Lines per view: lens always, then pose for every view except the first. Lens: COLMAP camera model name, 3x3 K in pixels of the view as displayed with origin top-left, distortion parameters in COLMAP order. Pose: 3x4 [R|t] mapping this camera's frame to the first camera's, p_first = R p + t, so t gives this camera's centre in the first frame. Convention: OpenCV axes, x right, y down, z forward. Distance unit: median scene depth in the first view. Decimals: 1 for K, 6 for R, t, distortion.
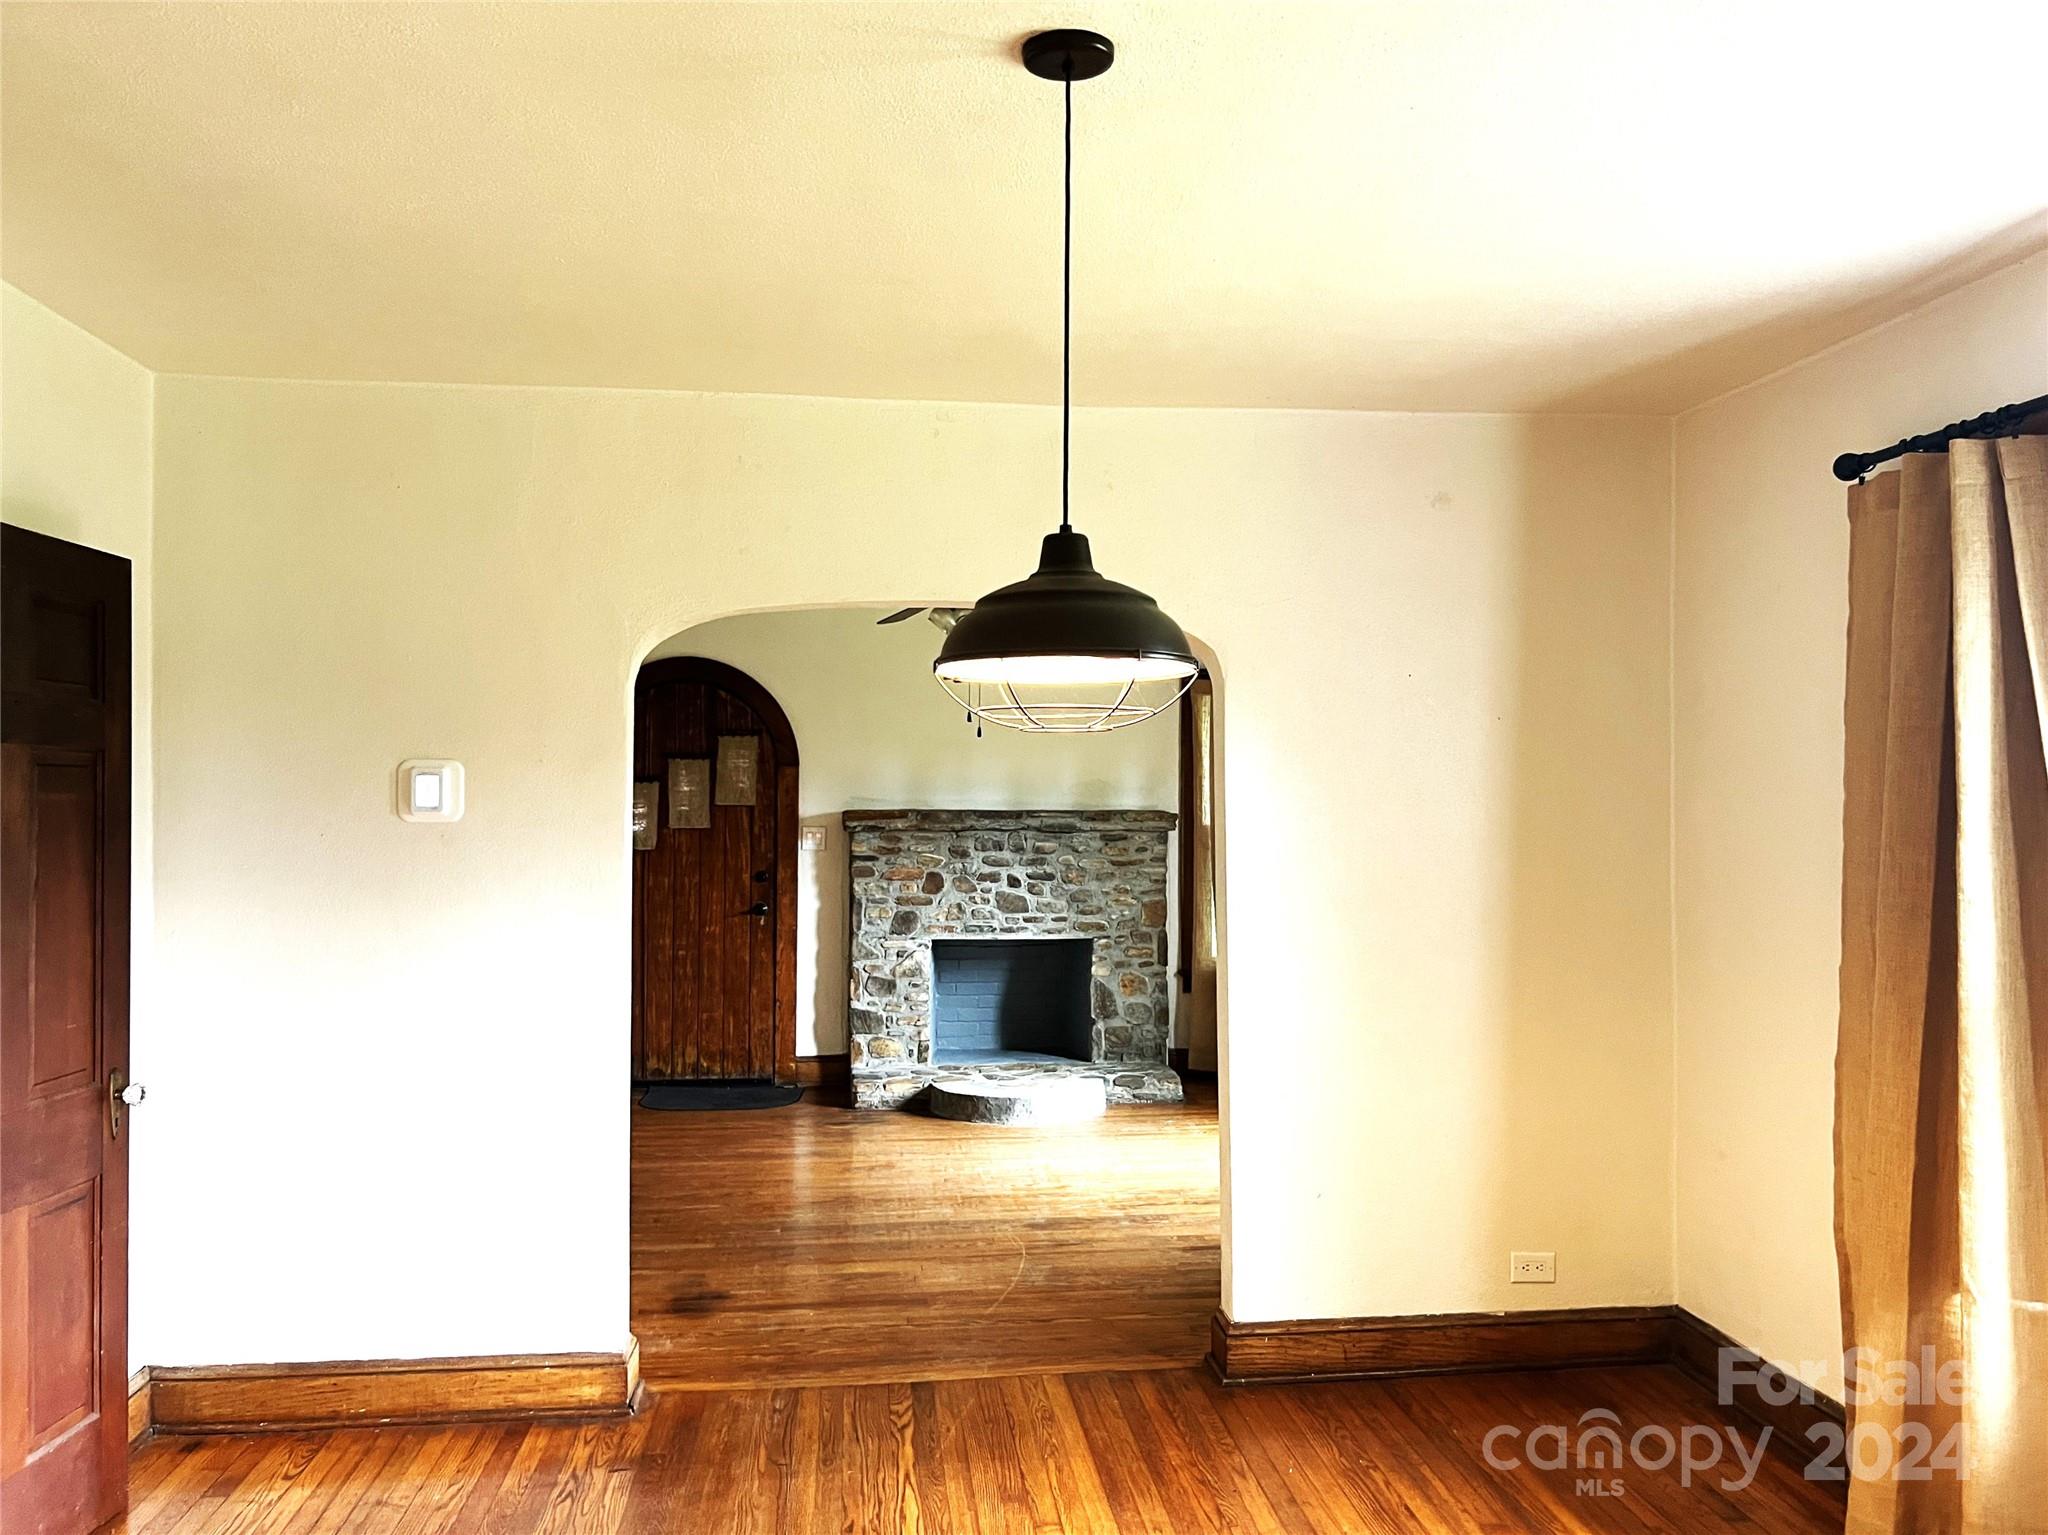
lens RADIAL K [[1558.7, 0, 1063.5], [0, 1558.7, 777.9], [0, 0, 1]] dist [0.037238, -0.003251]
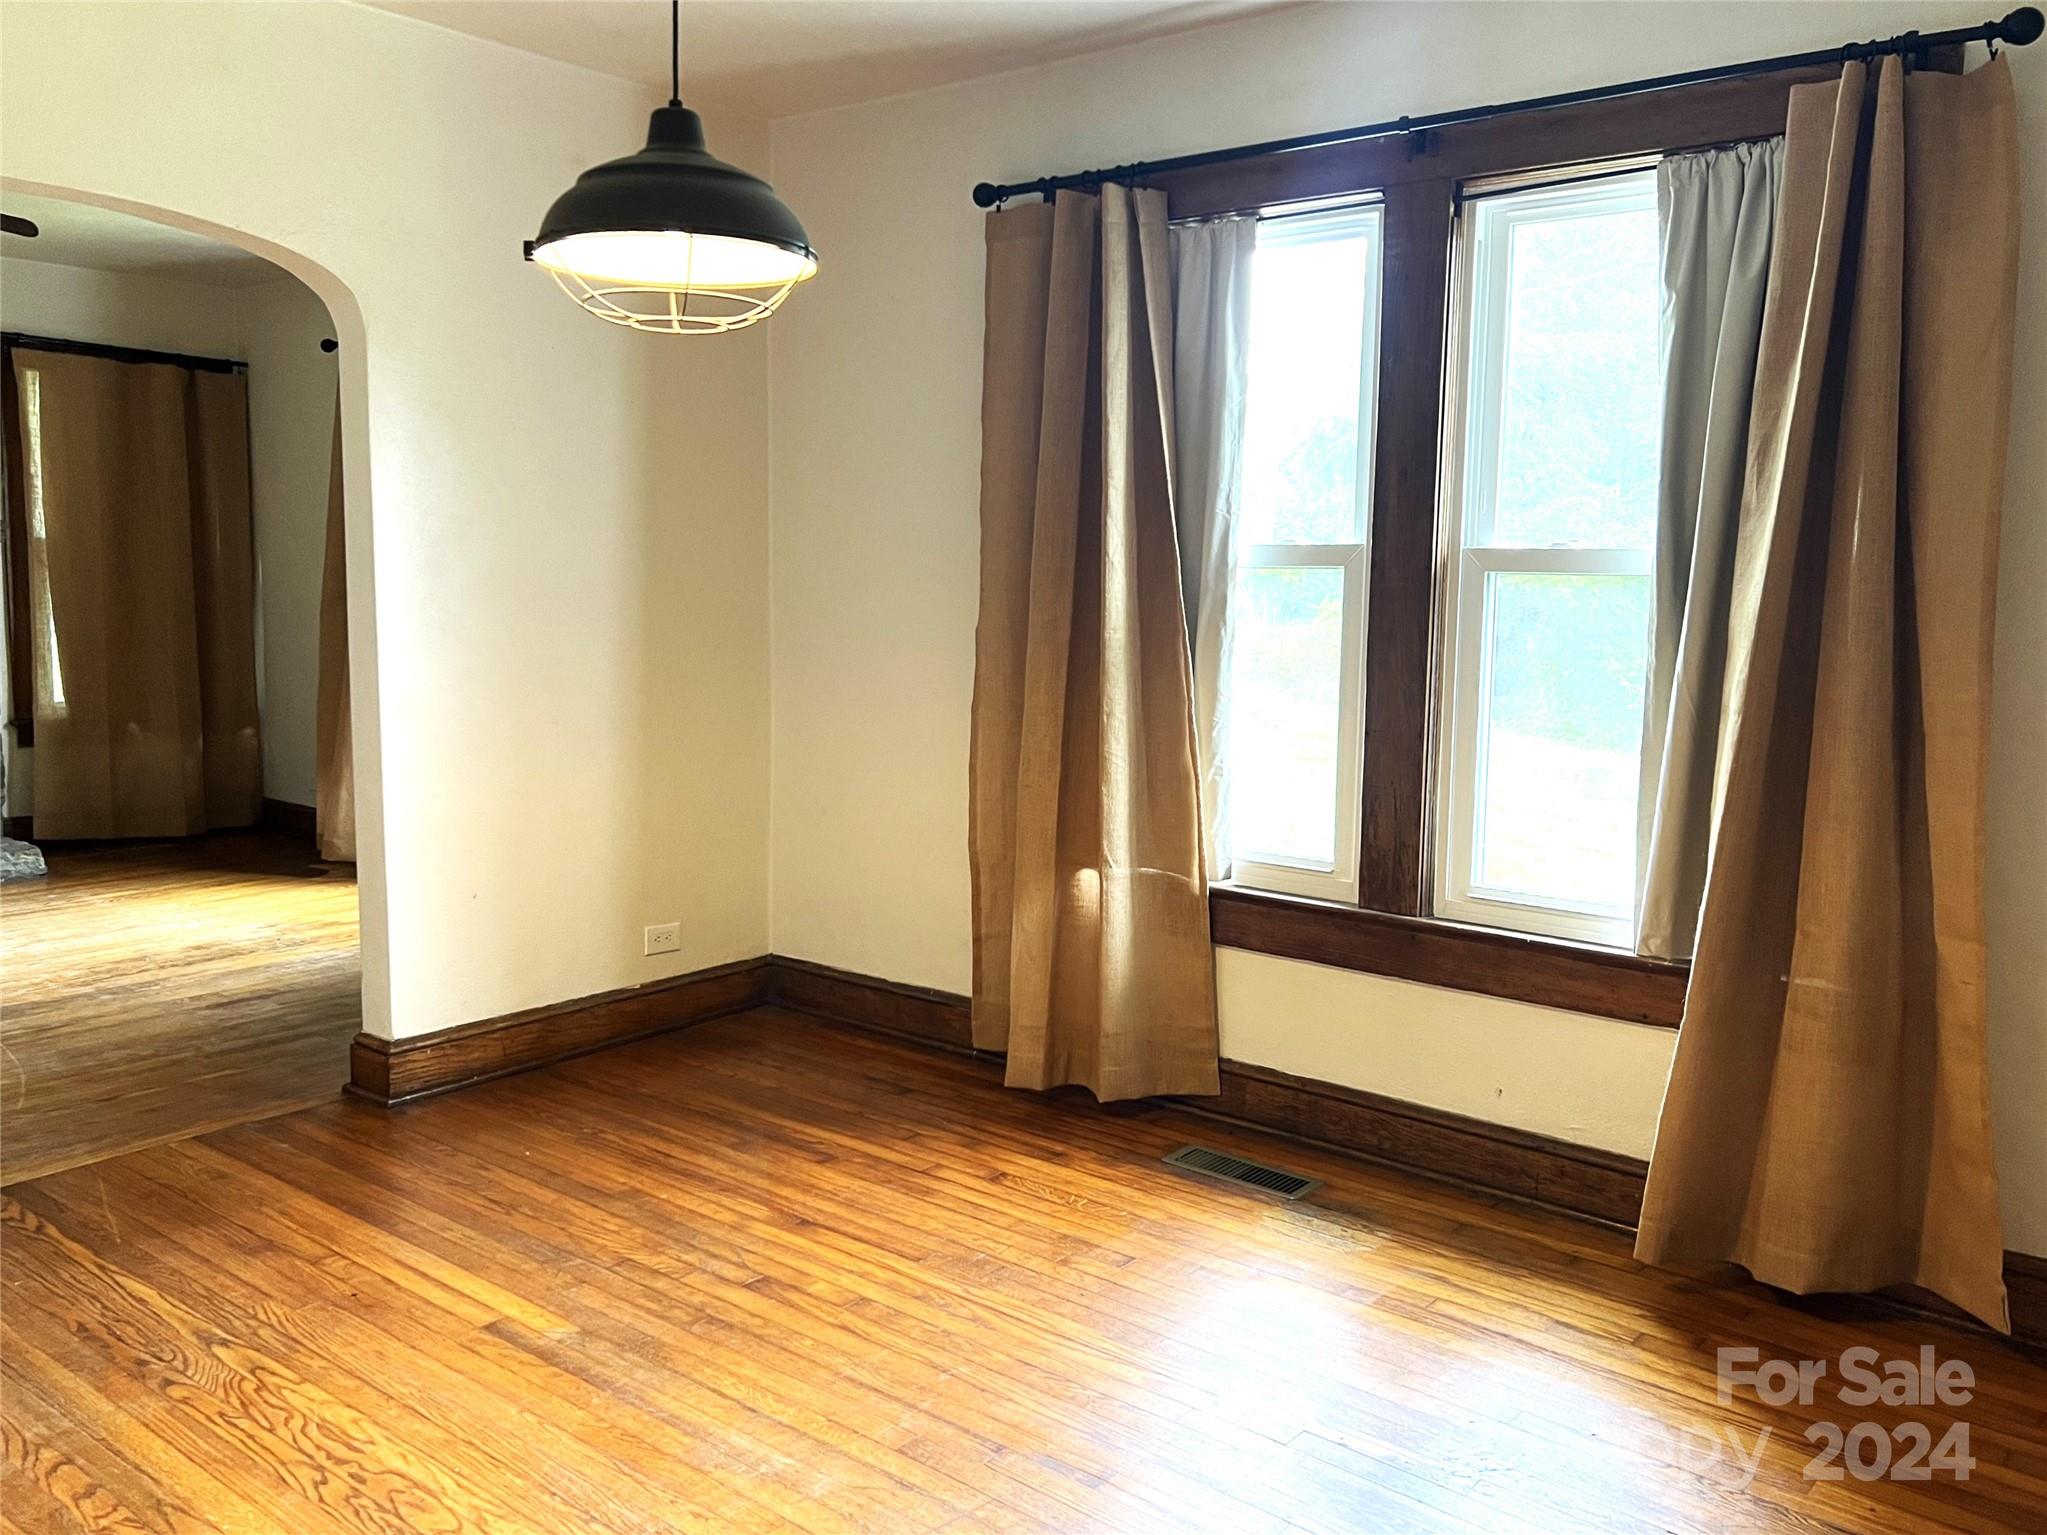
lens RADIAL K [[1657.0, 0, 1024.8], [0, 1657.0, 740.9], [0, 0, 1]] dist [0.012508, 0.002034]
pose [[0.720223, -0.060287, 0.691118, -0.147898], [-0.024566, 0.993376, 0.112254, 0.027005], [-0.693308, -0.097826, 0.713971, 0.030439]]
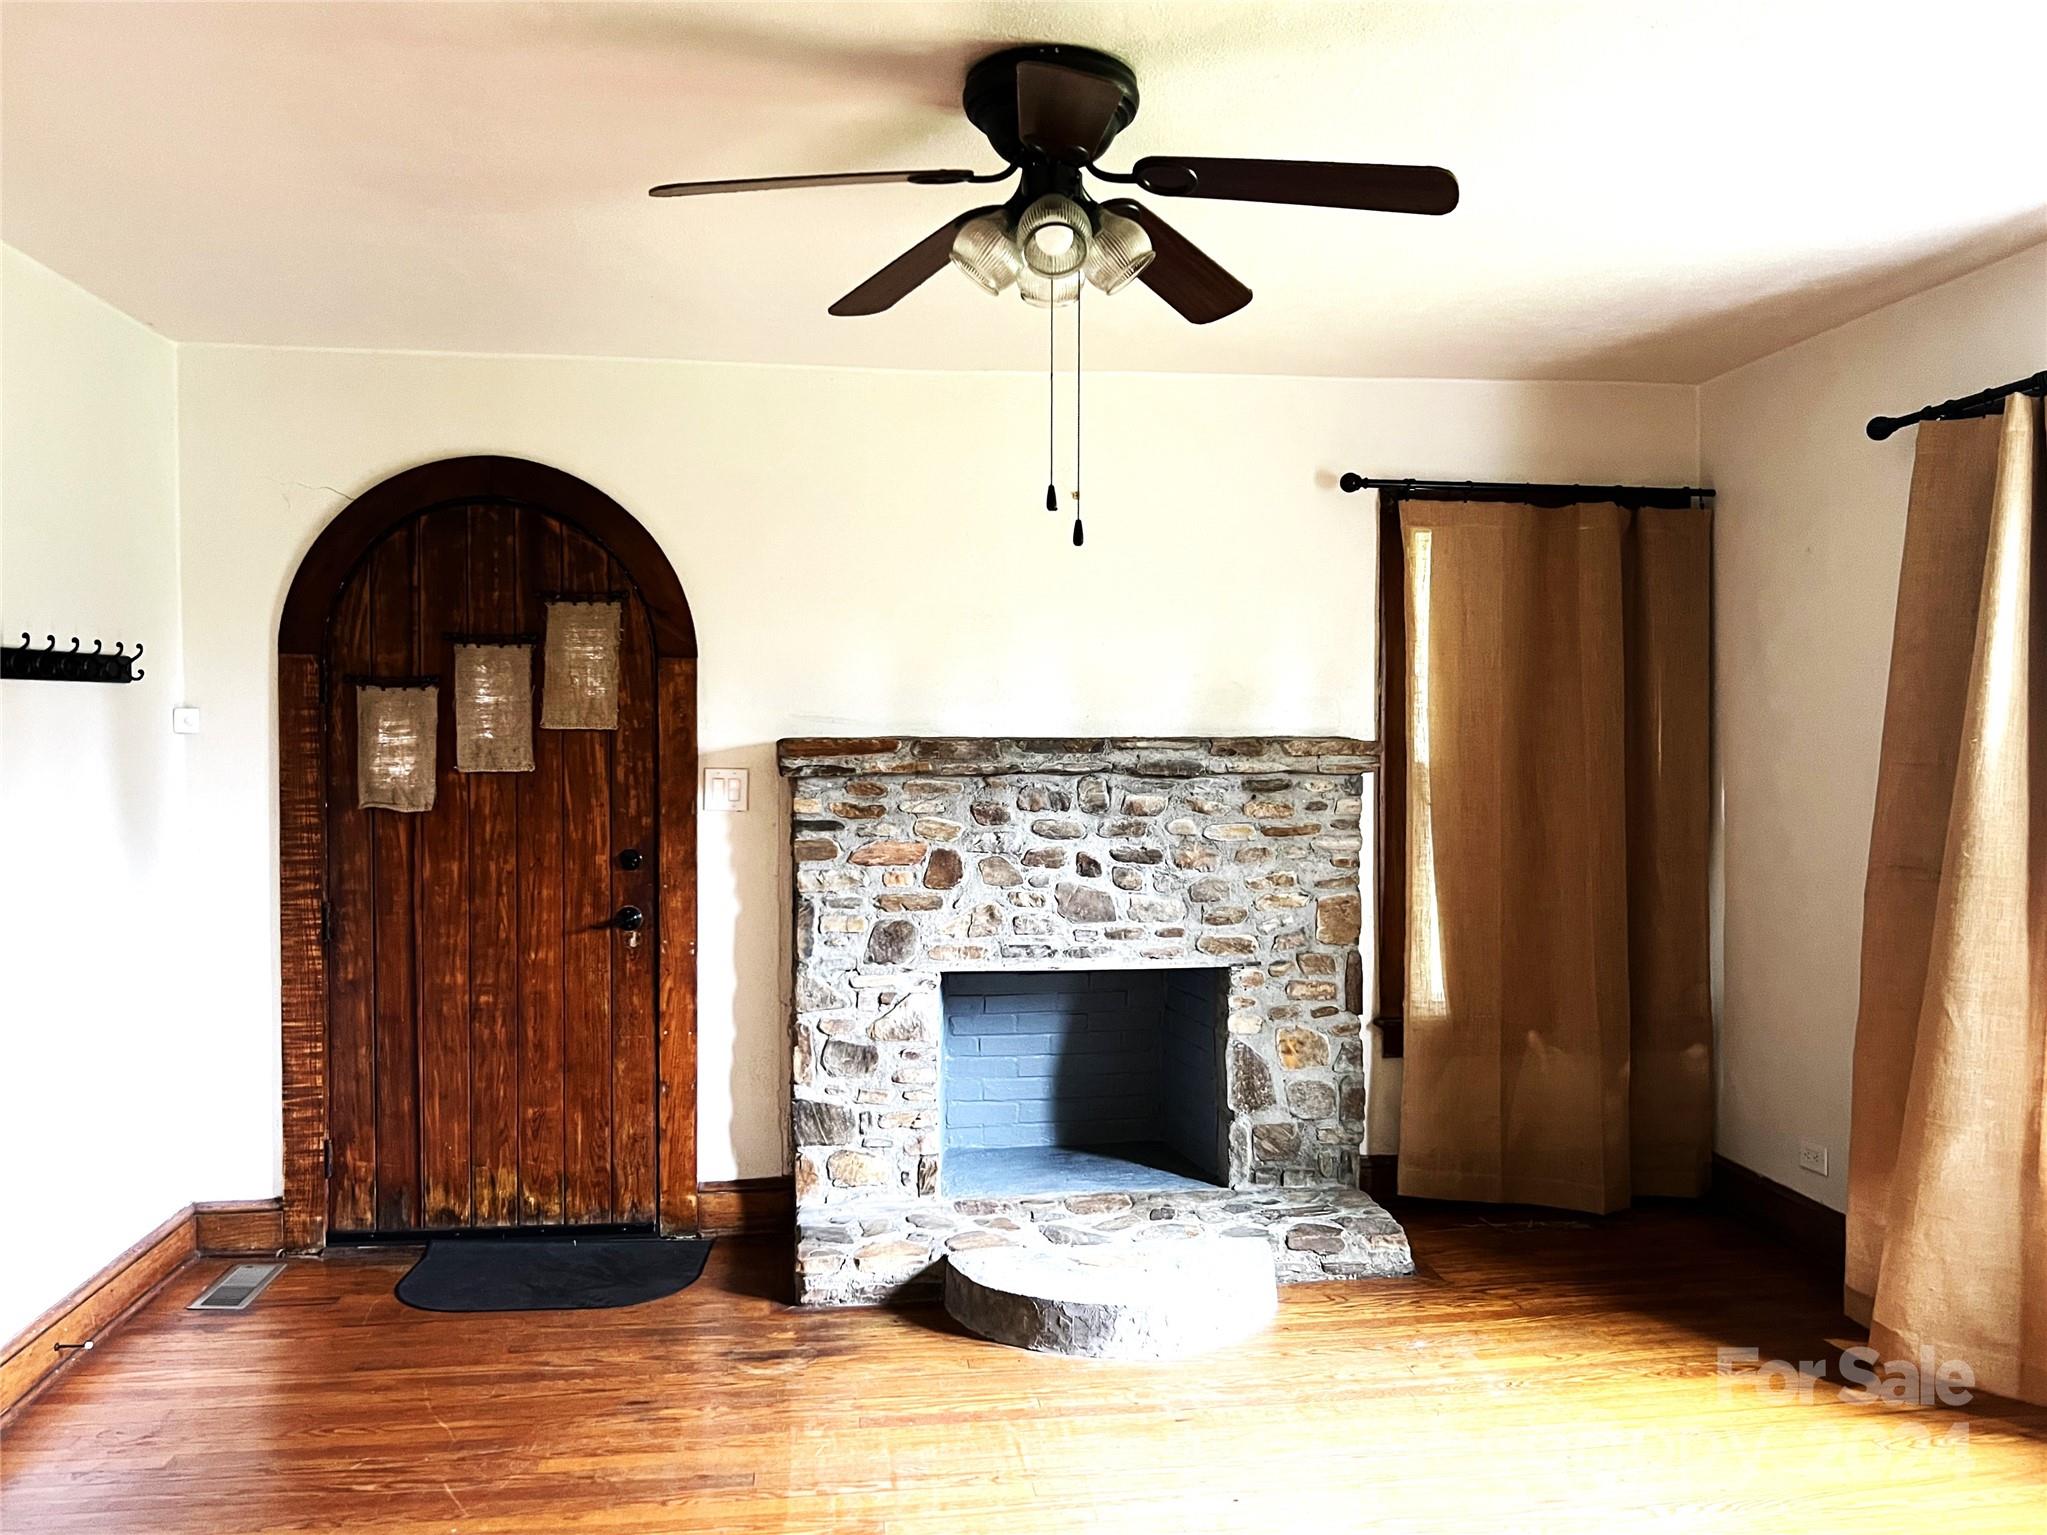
lens RADIAL K [[1572.2, 0, 1031.0], [0, 1572.2, 777.1], [0, 0, 1]] dist [0.078438, -0.120107]
pose [[0.999965, -0.005201, -0.006609, -0.048733], [0.005432, 0.999361, 0.035330, 0.015298], [0.006421, -0.035365, 0.999354, 0.446688]]
